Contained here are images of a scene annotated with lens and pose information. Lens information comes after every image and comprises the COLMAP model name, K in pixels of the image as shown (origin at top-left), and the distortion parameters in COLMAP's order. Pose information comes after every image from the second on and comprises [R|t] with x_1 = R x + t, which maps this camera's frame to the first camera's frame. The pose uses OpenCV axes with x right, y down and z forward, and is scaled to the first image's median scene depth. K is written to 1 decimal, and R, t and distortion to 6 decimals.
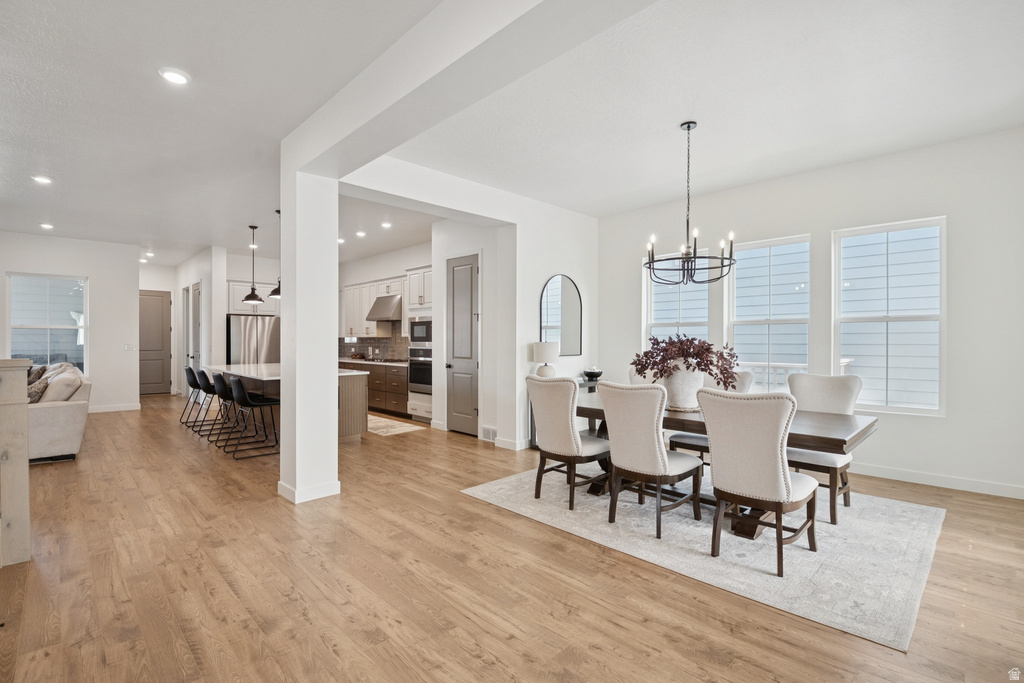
lens RADIAL K [[462.0, 0, 520.1], [0, 462.0, 345.3], [0, 0, 1]] dist [0.000447, -0.003182]
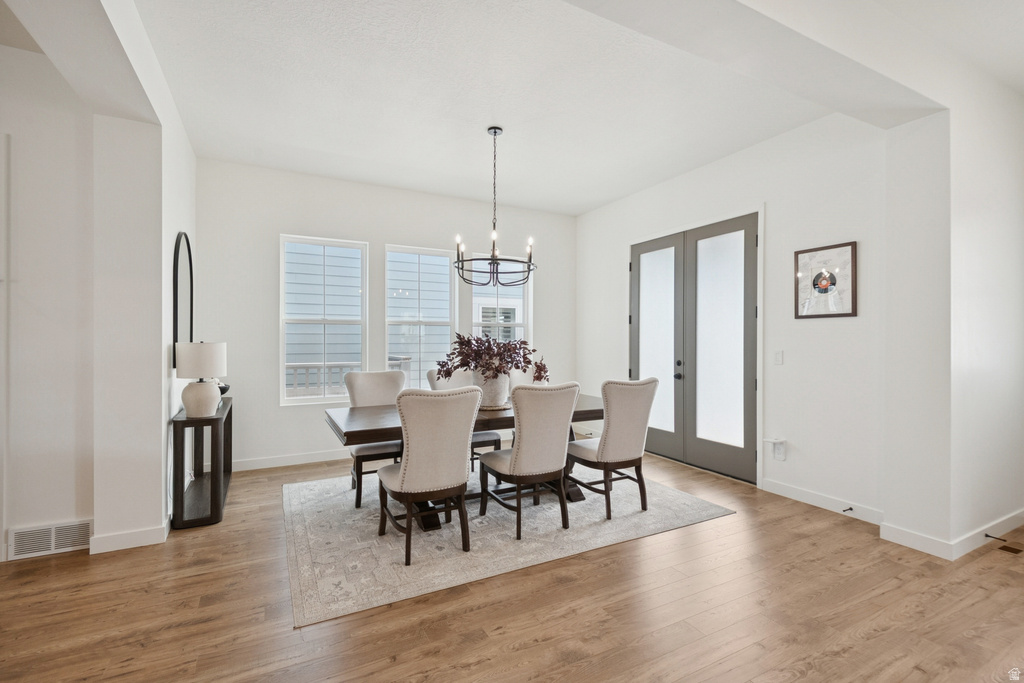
lens RADIAL K [[462.0, 0, 519.9], [0, 462.0, 340.8], [0, 0, 1]] dist [0.000447, -0.003182]
pose [[0.288760, 0.003000, 0.957397, -0.297658], [0.006081, 0.999969, -0.004968, -0.001800], [-0.957382, 0.007257, 0.288733, 0.322237]]
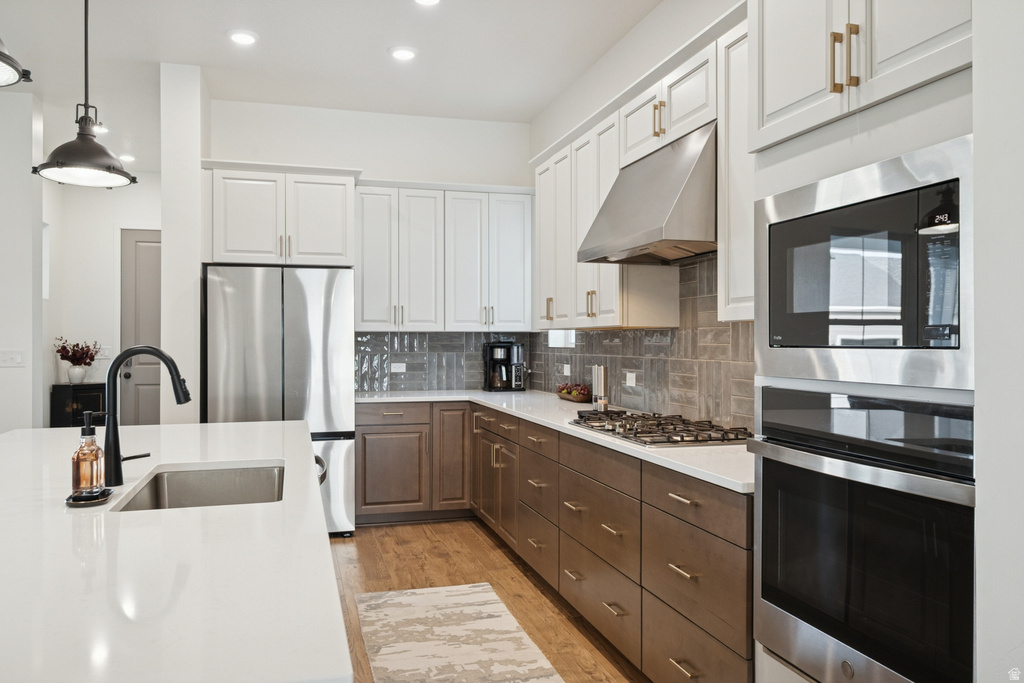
lens RADIAL K [[782.8, 0, 528.6], [0, 782.8, 335.7], [0, 0, 1]] dist [0.032408, 0.008839]
pose [[0.878249, -0.005466, -0.478172, -0.184454], [-0.003107, 0.999848, -0.017135, -0.006362], [0.478193, 0.016535, 0.878099, 0.737130]]
